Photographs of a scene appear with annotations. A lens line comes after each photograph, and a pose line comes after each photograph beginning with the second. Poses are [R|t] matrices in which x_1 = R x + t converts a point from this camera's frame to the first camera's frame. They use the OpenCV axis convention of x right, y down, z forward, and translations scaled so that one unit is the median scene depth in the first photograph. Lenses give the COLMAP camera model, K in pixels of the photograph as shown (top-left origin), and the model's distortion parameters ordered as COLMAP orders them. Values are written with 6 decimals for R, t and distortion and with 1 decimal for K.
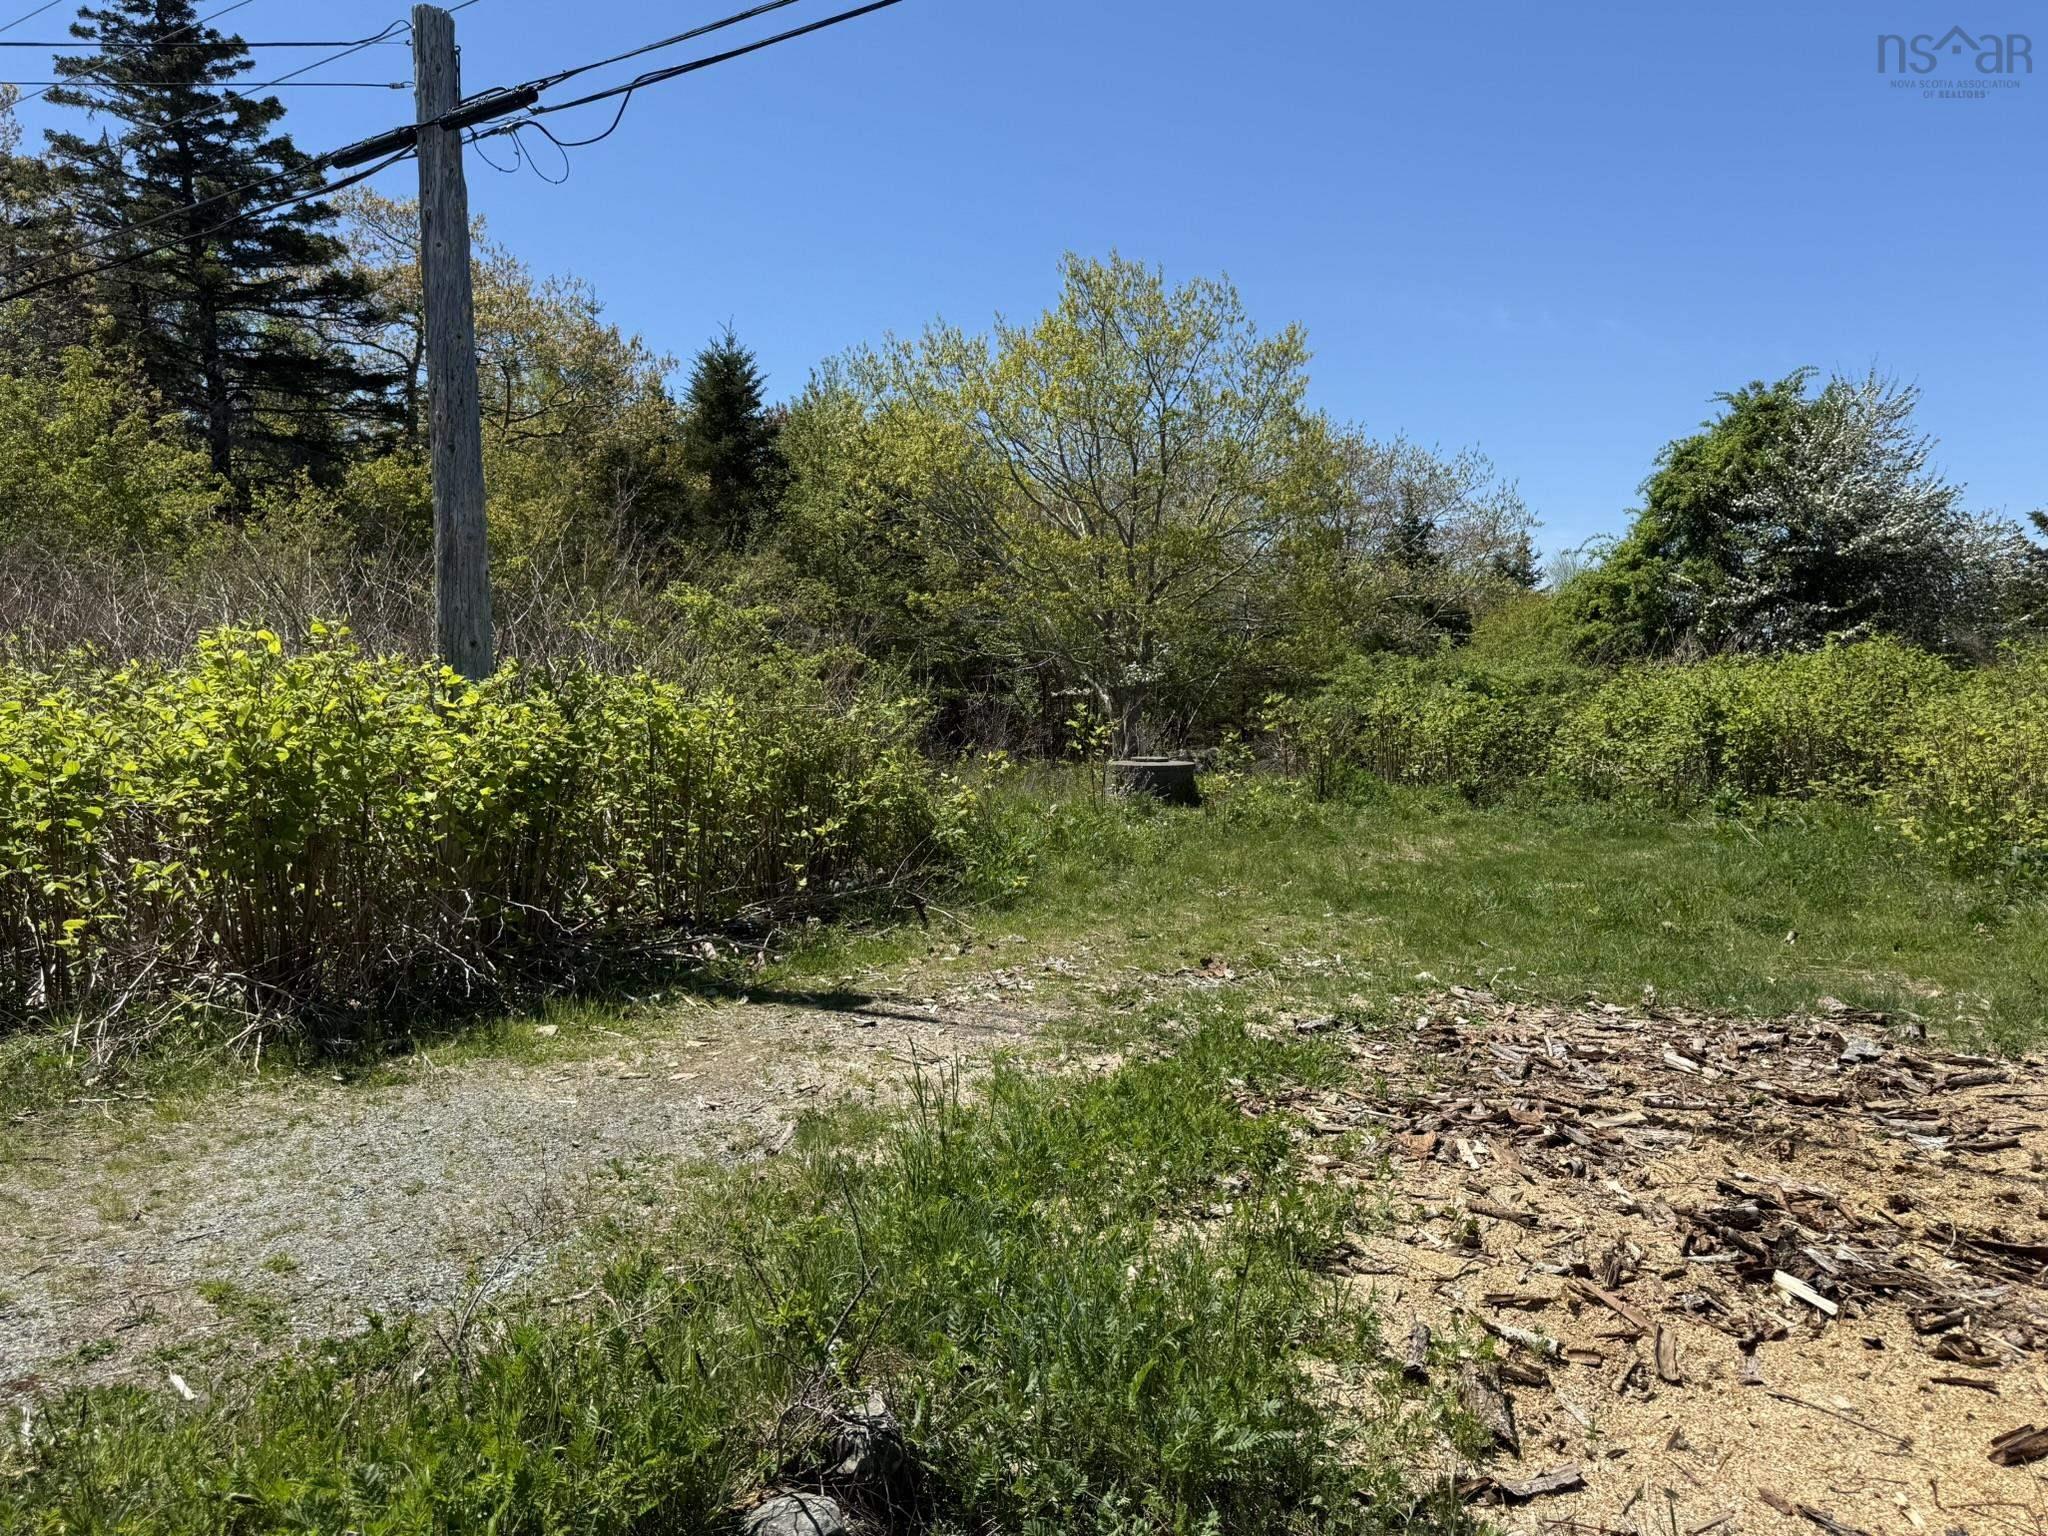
lens RADIAL K [[1493.1, 0, 1030.4], [0, 1493.1, 786.9], [0, 0, 1]] dist [0.062891, -0.094608]
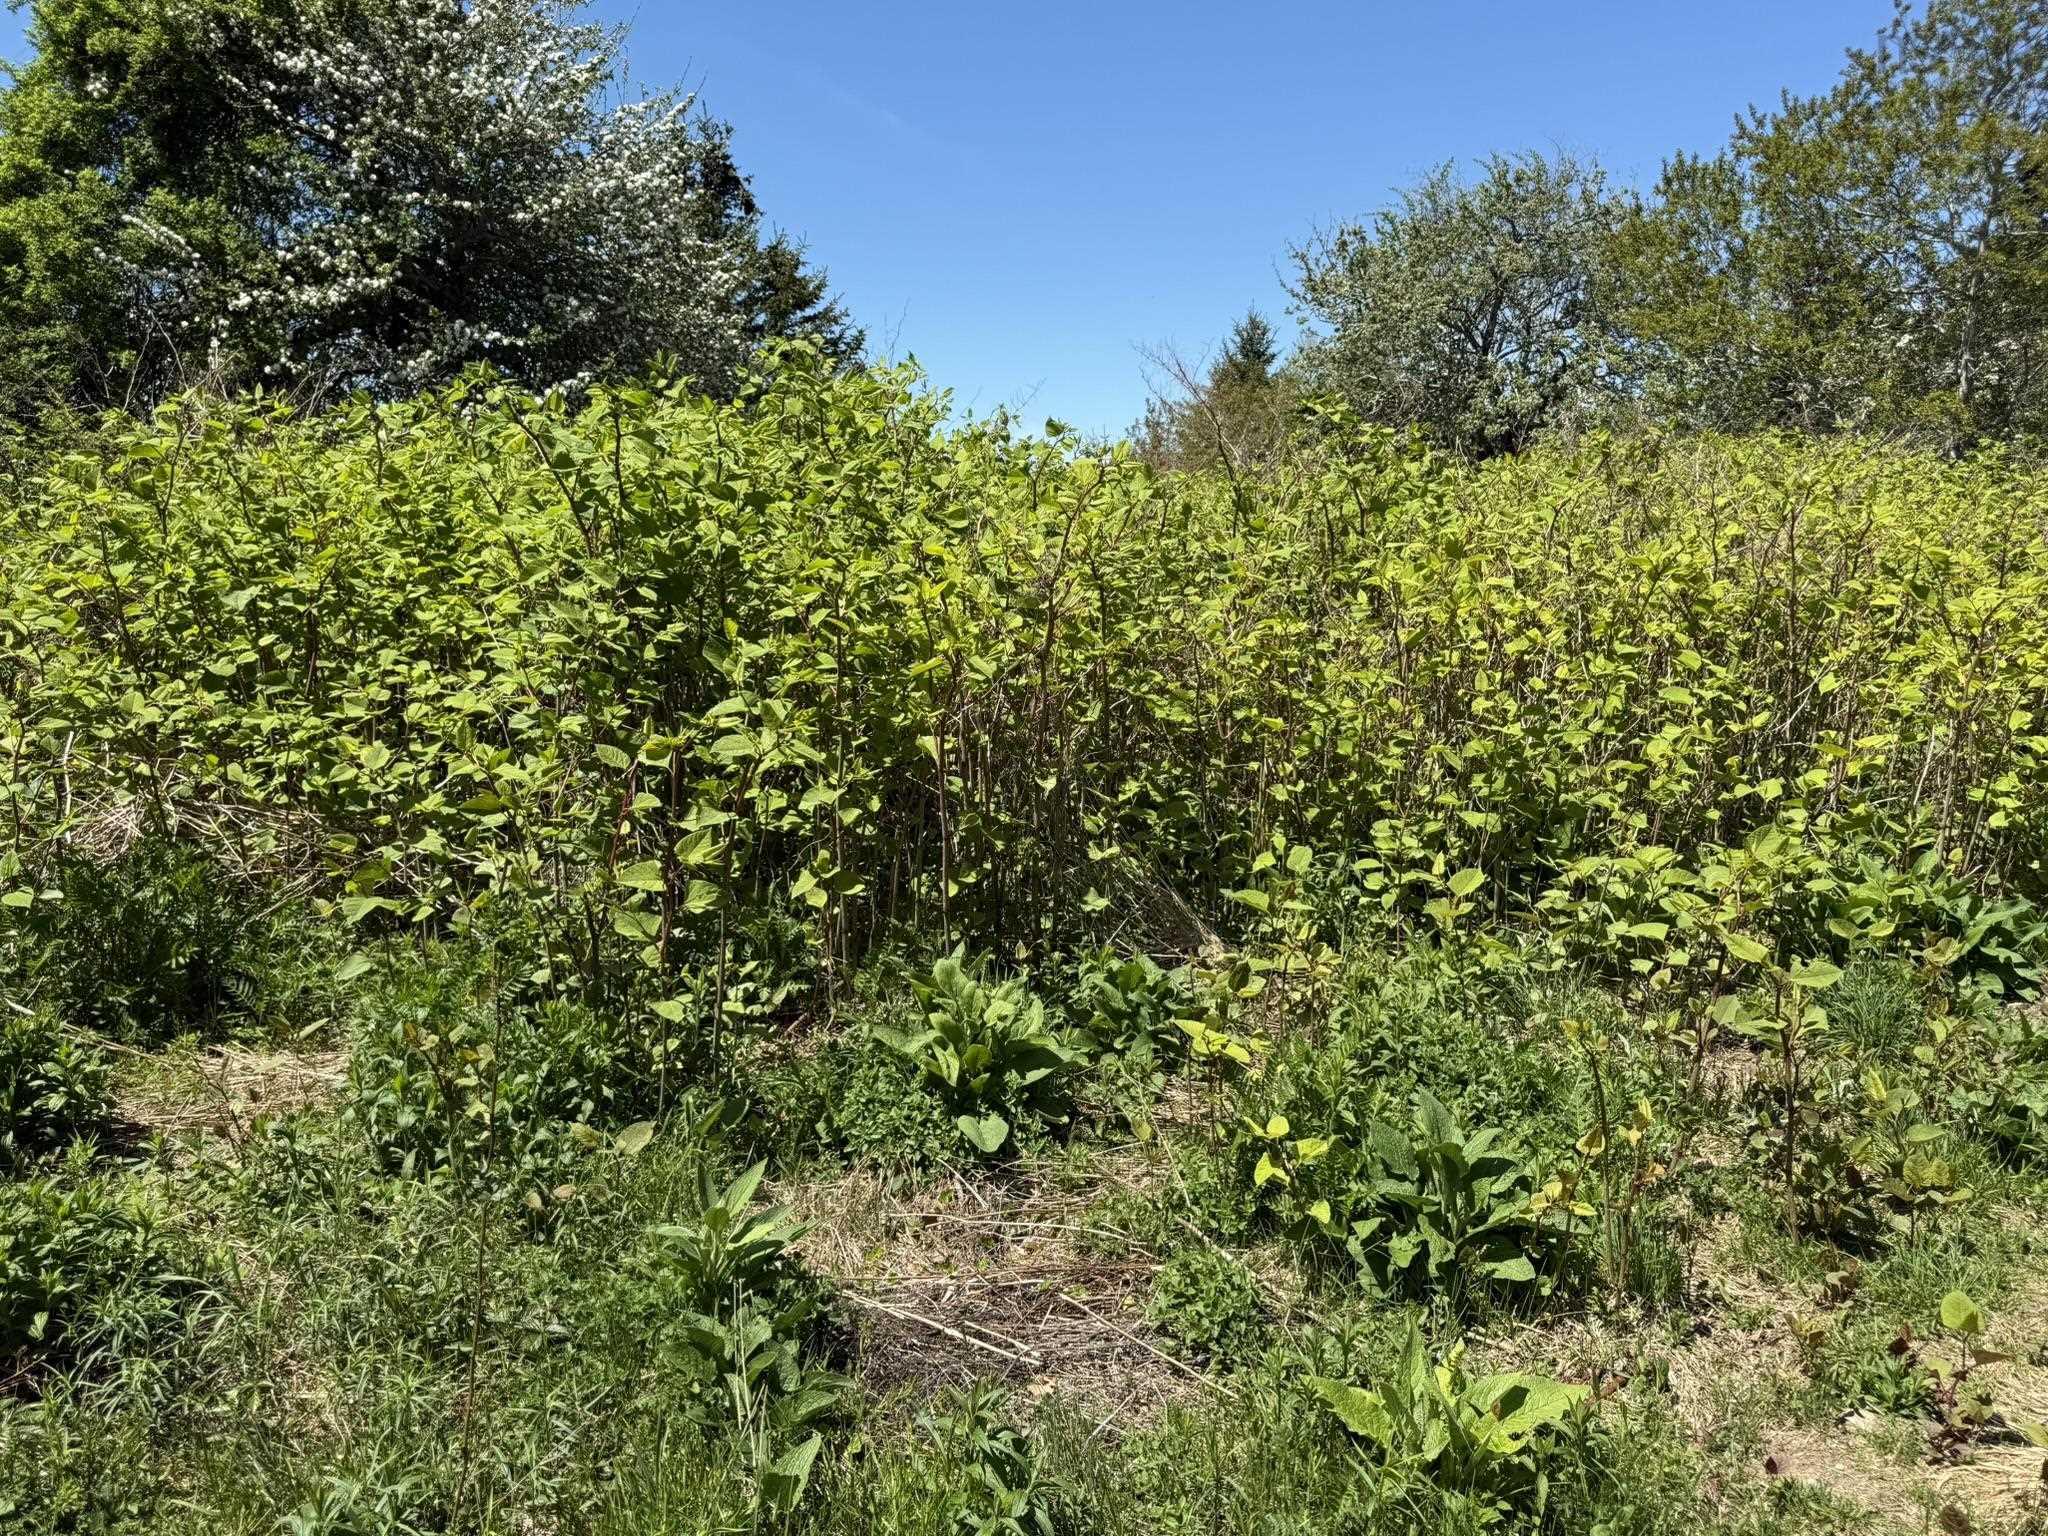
lens RADIAL K [[1518.3, 0, 1024.0], [0, 1518.3, 768.0], [0, 0, 1]] dist [-0.002741, 0.002545]
pose [[0.536104, -0.107737, 0.837249, 0.609186], [0.027826, 0.993539, 0.110031, -0.096907], [-0.843693, -0.035690, 0.535638, 1.783987]]
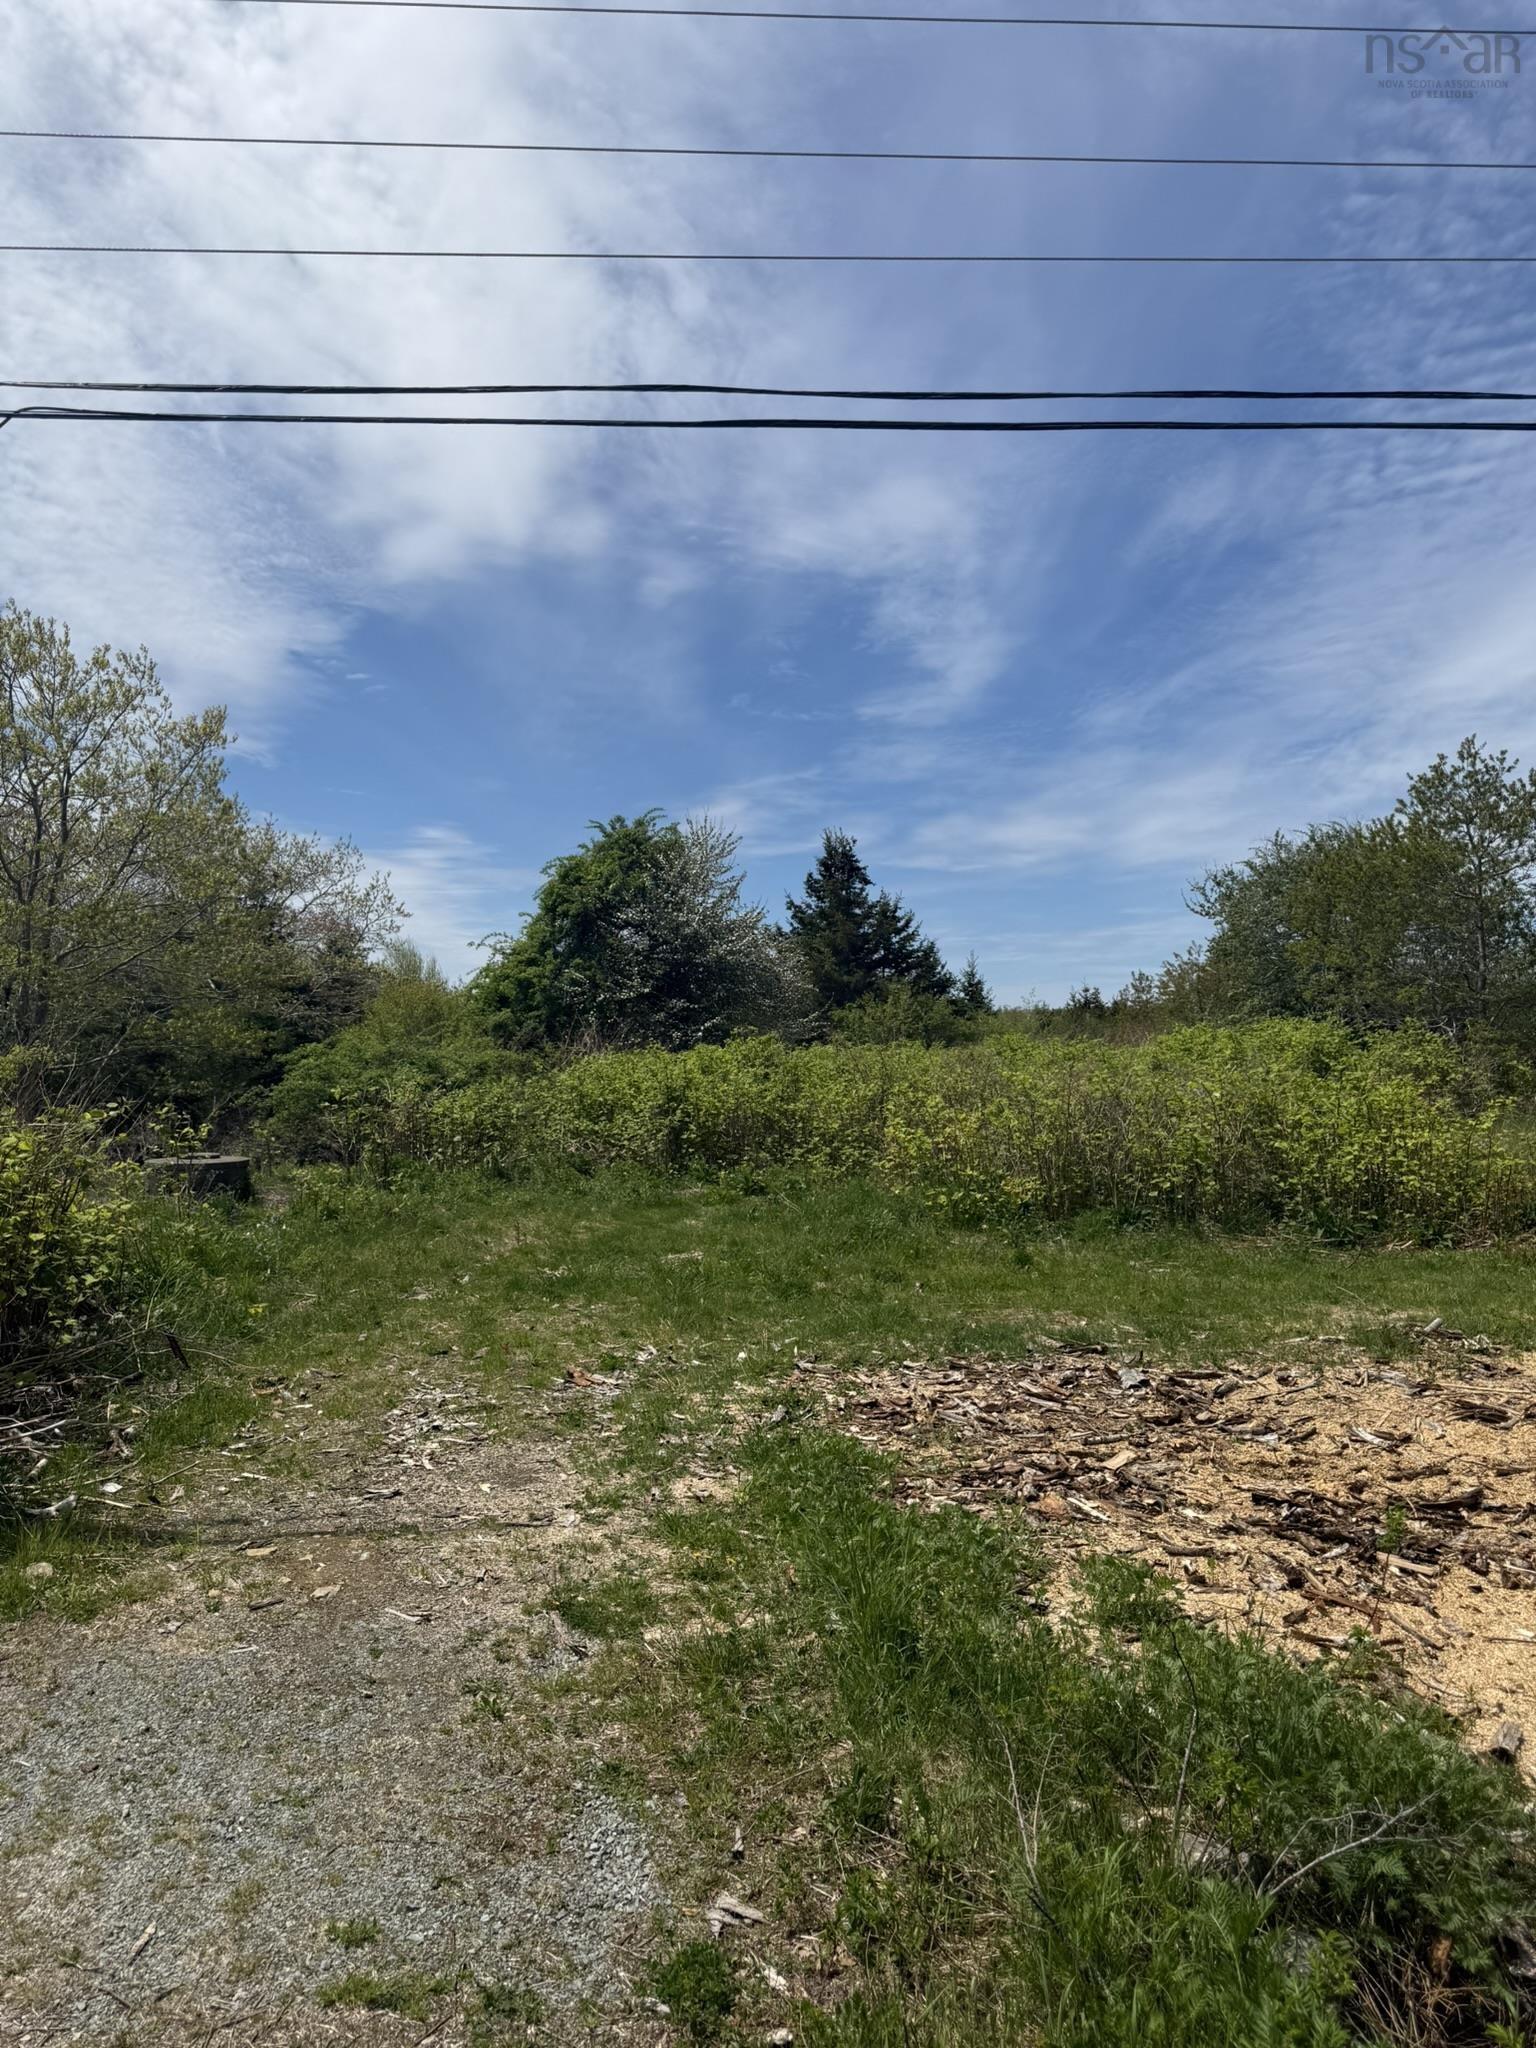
lens RADIAL K [[1426.7, 0, 759.9], [0, 1426.7, 1002.9], [0, 0, 1]] dist [0.082194, -0.112958]
pose [[0.798096, 0.022877, 0.602096, -0.377426], [0.038611, 0.995283, -0.088998, -0.041388], [-0.601292, 0.094276, 0.793448, 0.118431]]
